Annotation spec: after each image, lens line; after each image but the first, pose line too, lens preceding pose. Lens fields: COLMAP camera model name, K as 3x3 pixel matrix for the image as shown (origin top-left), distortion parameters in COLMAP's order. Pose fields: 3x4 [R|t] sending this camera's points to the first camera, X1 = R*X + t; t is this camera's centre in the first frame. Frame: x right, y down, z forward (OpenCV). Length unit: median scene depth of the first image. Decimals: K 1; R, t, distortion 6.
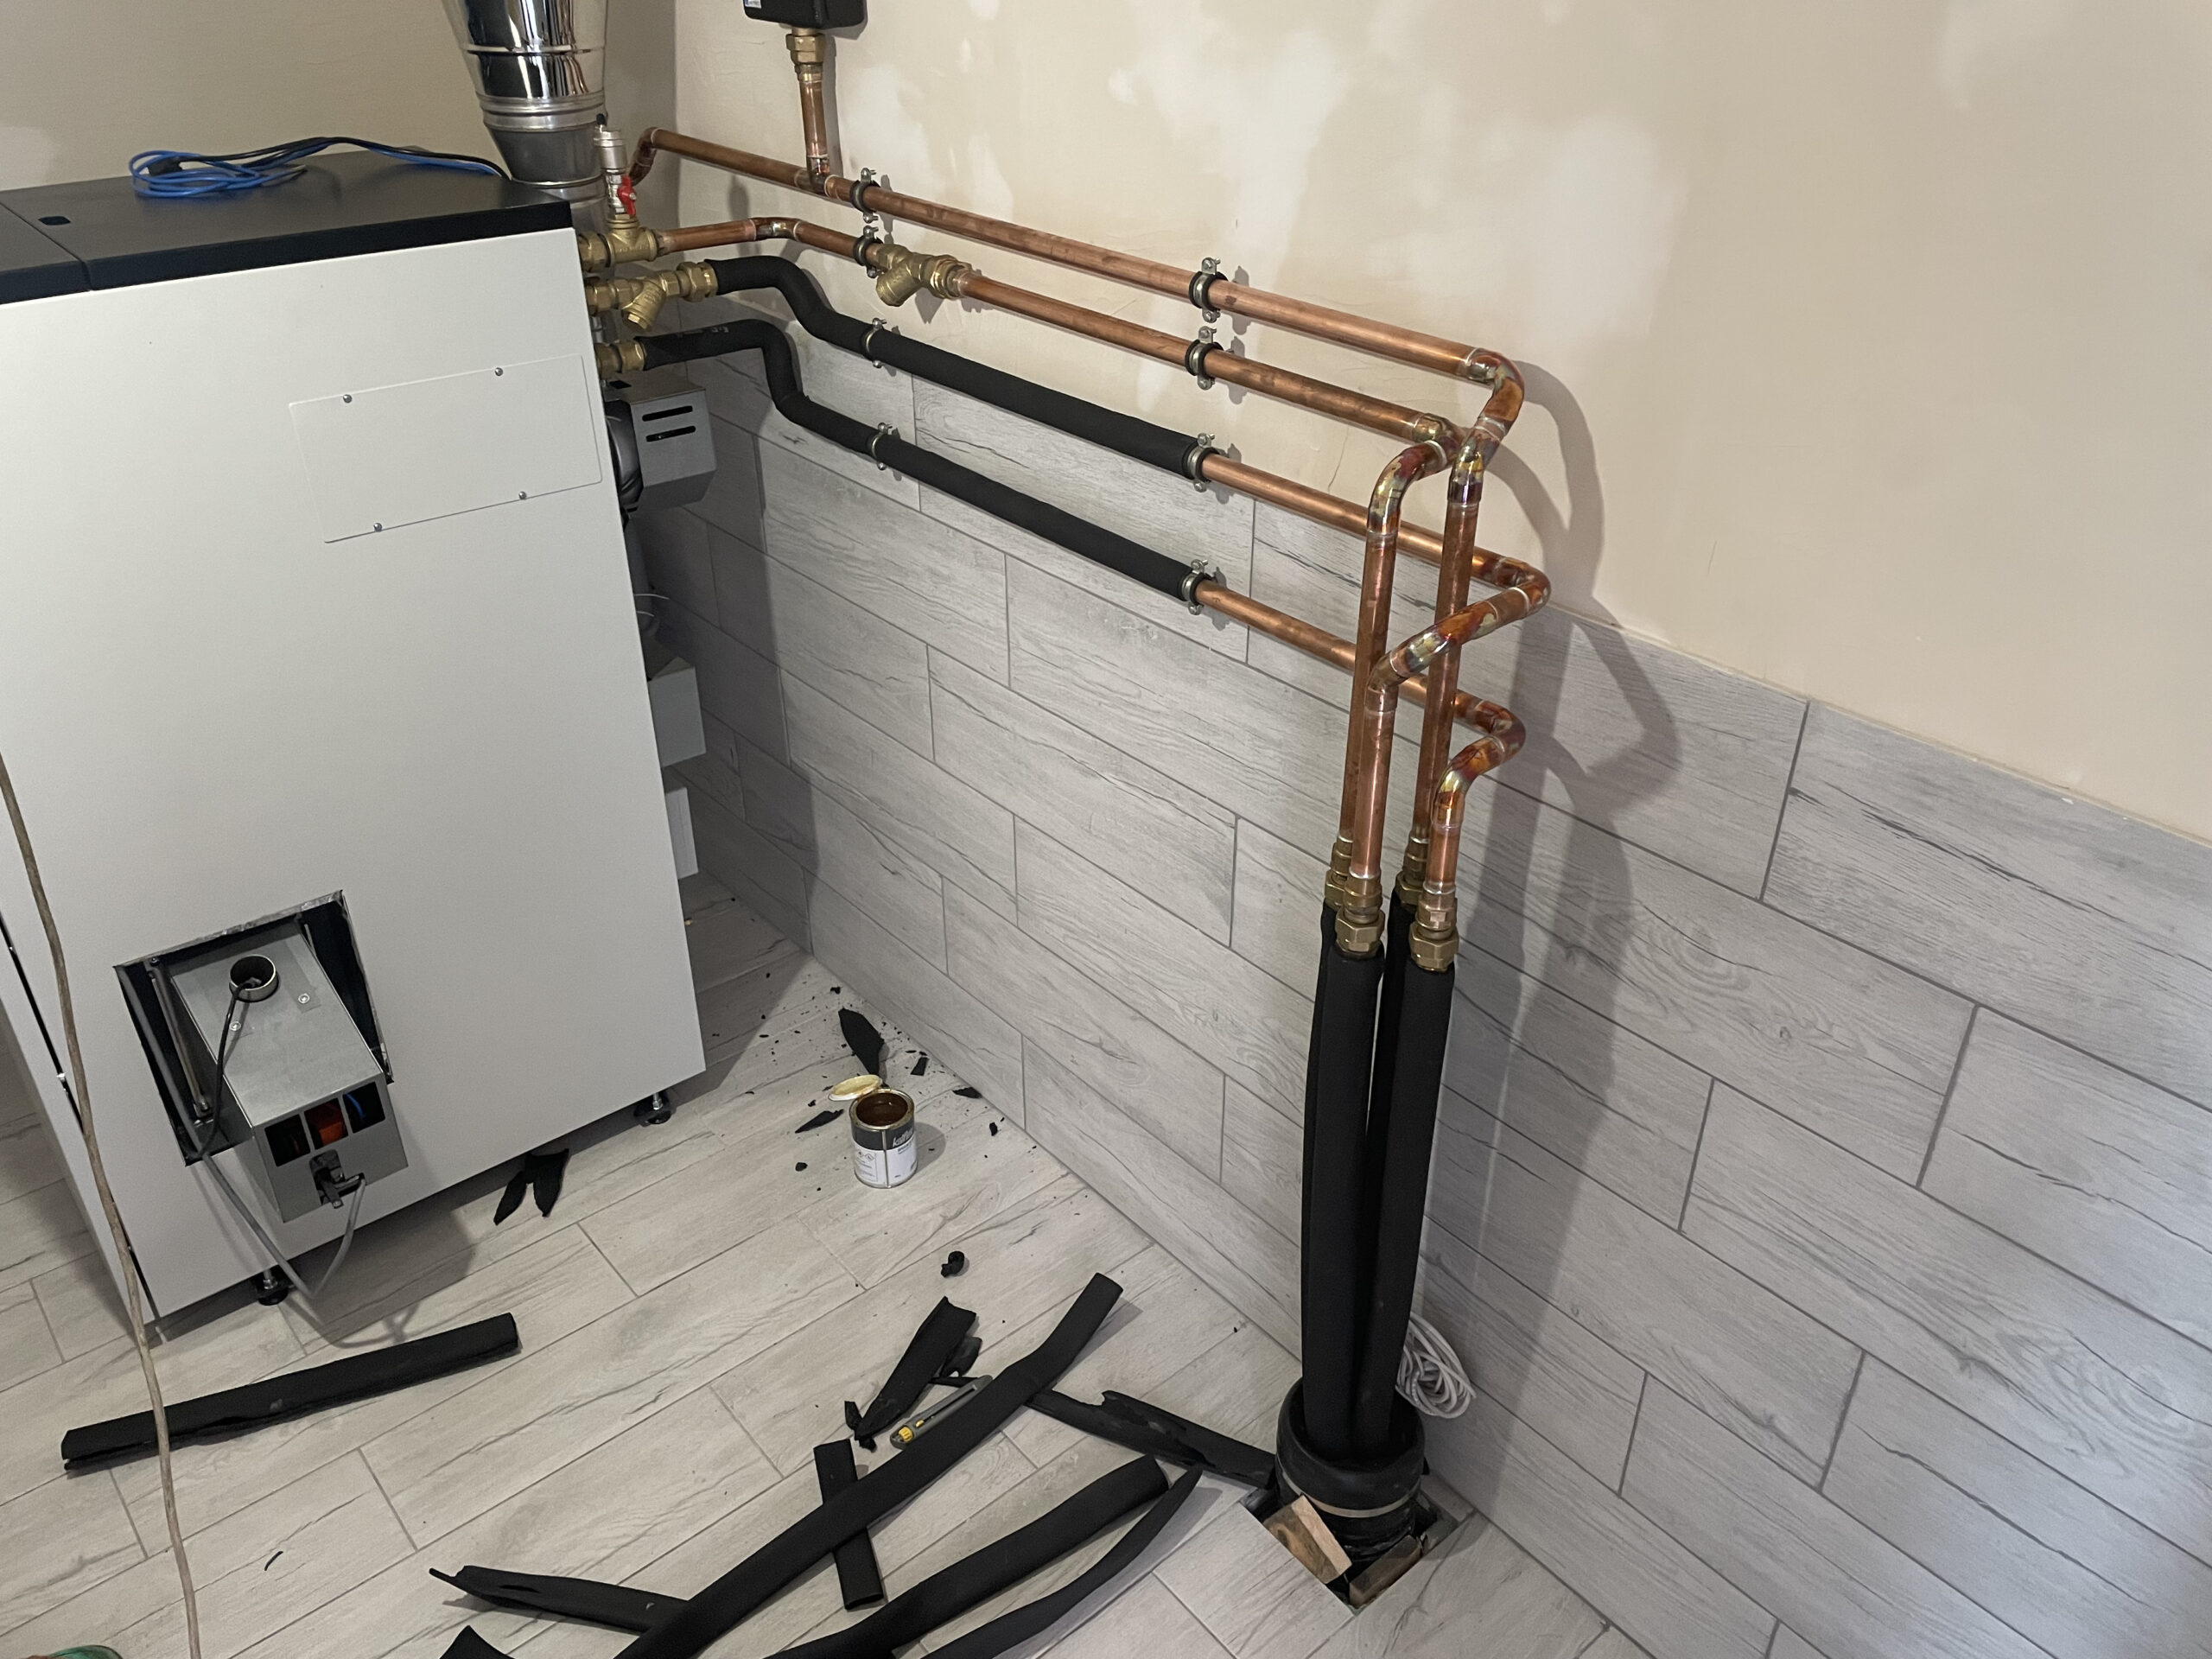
lens RADIAL K [[1689.6, 0, 1113.0], [0, 1689.6, 827.5], [0, 0, 1]] dist [0.120676, -0.162641]
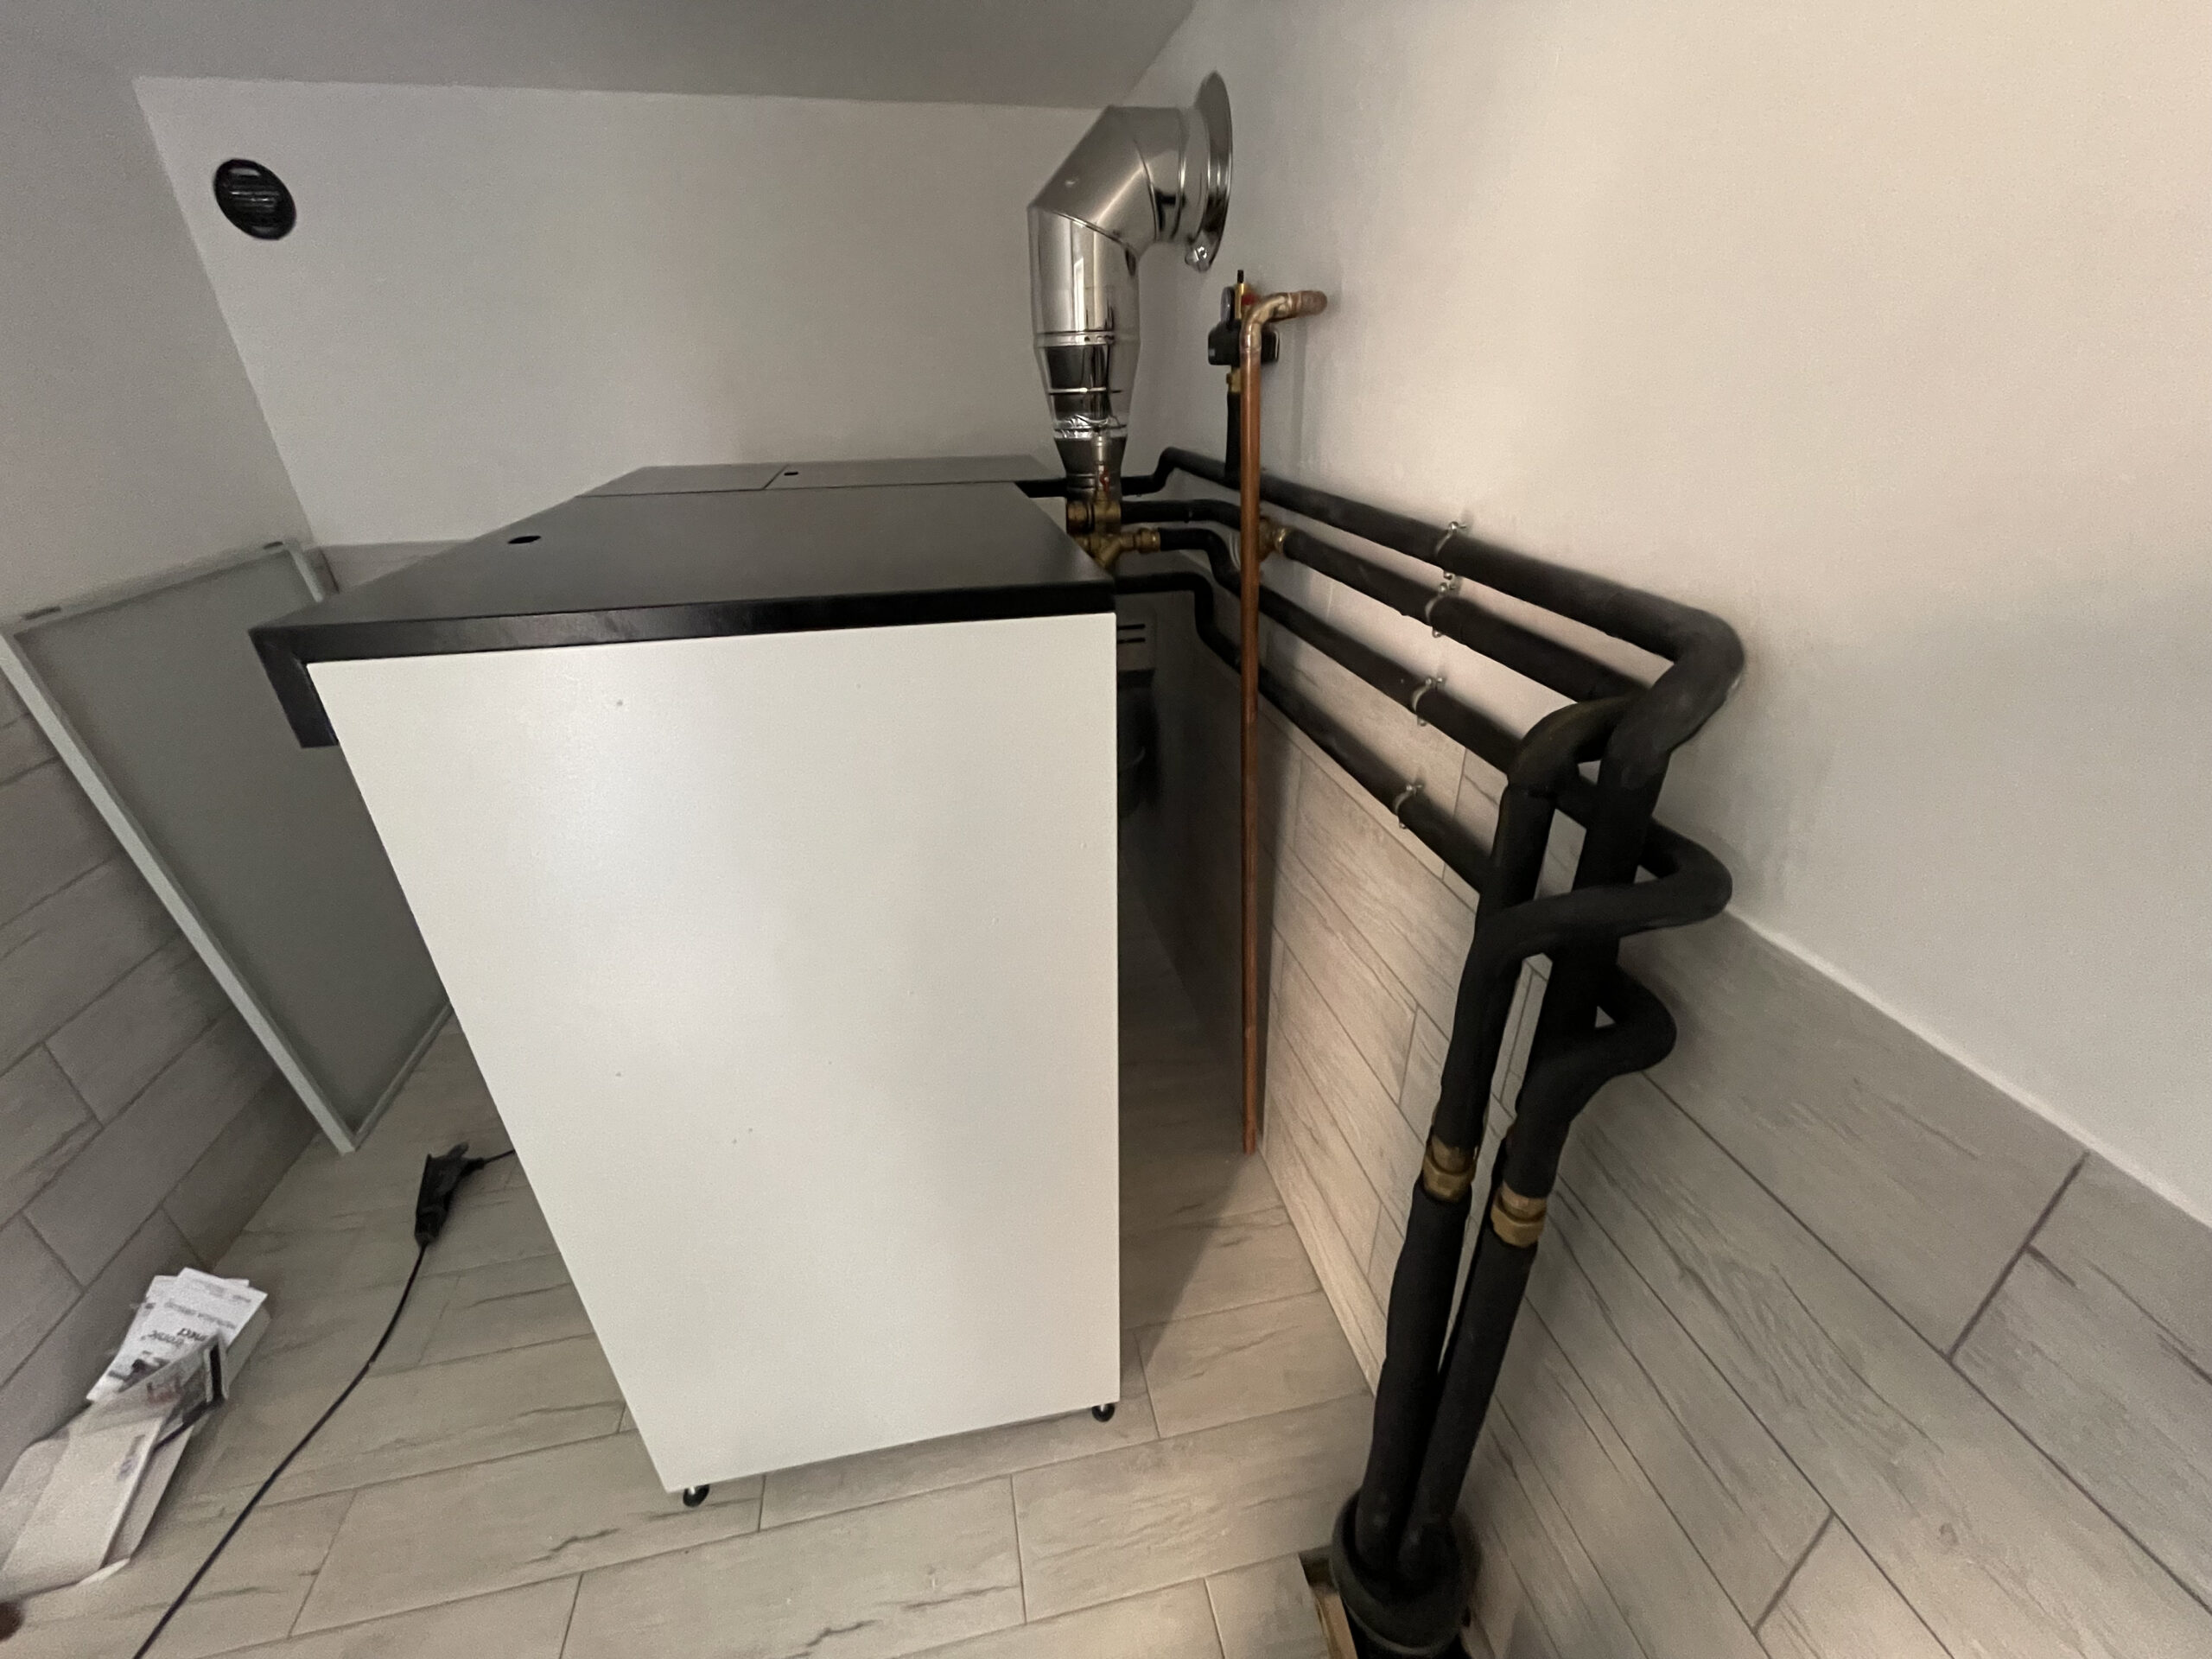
lens RADIAL K [[902.8, 0, 1101.2], [0, 902.8, 829.6], [0, 0, 1]] dist [-0.003326, 0.000182]
pose [[0.872786, 0.210169, -0.440537, 0.129266], [-0.233617, 0.972328, 0.001034, -0.072140], [0.428564, 0.102014, 0.897734, 0.333878]]
